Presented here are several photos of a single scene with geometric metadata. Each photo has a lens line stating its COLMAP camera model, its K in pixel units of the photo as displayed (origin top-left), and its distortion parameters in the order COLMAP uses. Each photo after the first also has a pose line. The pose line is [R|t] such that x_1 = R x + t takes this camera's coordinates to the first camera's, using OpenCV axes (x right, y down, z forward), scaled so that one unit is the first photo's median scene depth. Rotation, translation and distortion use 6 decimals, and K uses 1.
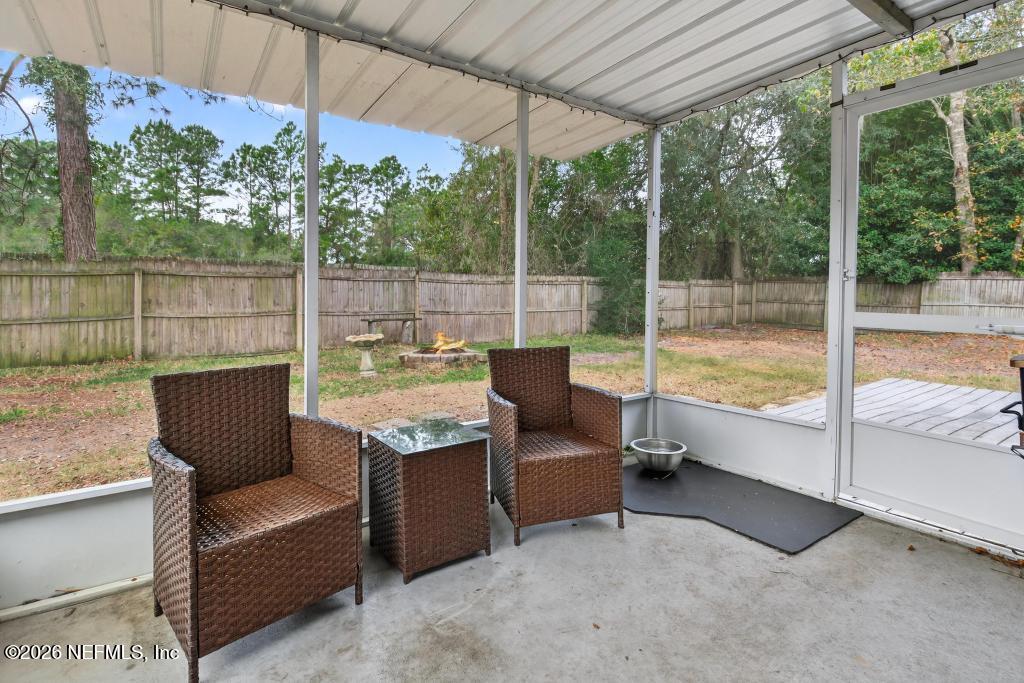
lens RADIAL K [[486.6, 0, 511.4], [0, 486.6, 299.7], [0, 0, 1]] dist [-0.000602, -0.000363]
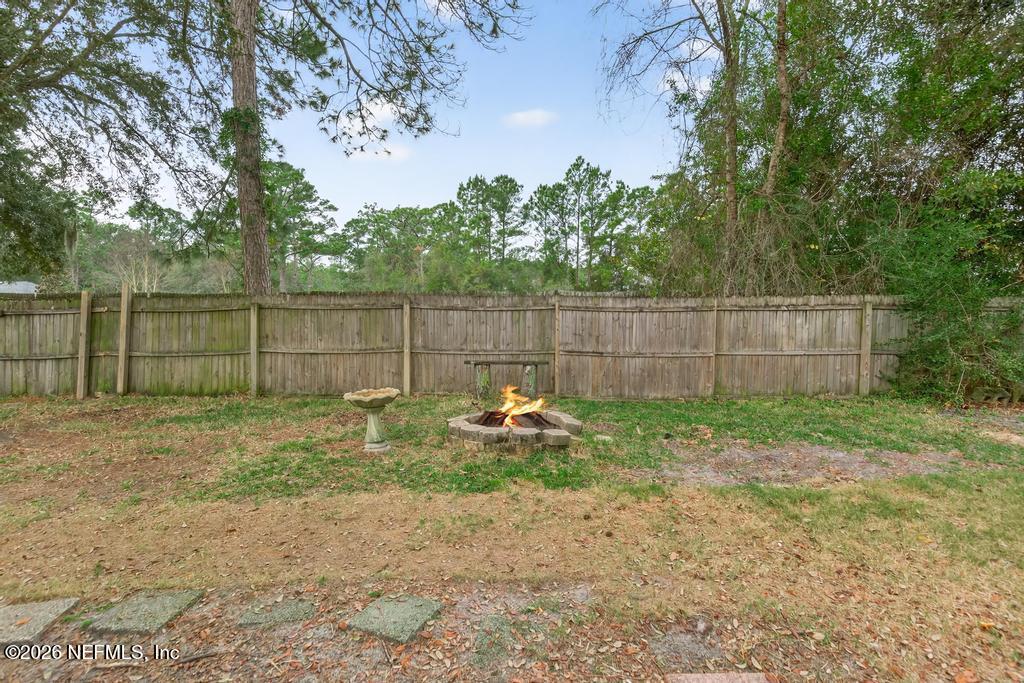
lens RADIAL K [[483.5, 0, 510.3], [0, 483.5, 350.1], [0, 0, 1]] dist [0.006167, 0.000041]
pose [[0.820949, 0.028810, -0.570274, 0.138062], [-0.002219, 0.998880, 0.047269, -0.009923], [0.570997, -0.037540, 0.820093, 0.305656]]
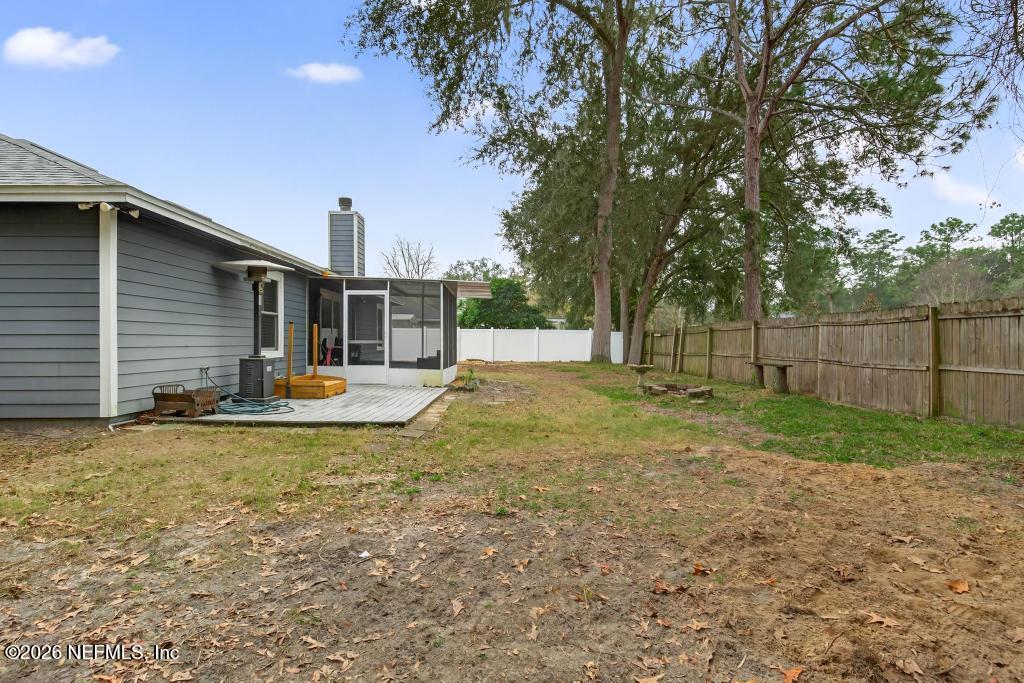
lens RADIAL K [[460.5, 0, 505.2], [0, 460.5, 341.2], [0, 0, 1]] dist [-0.002486, -0.000495]
pose [[-0.563346, -0.009680, -0.826164, 0.692383], [-0.013365, 0.999907, -0.002603, 0.000160], [0.826113, 0.009576, -0.563423, 0.839865]]
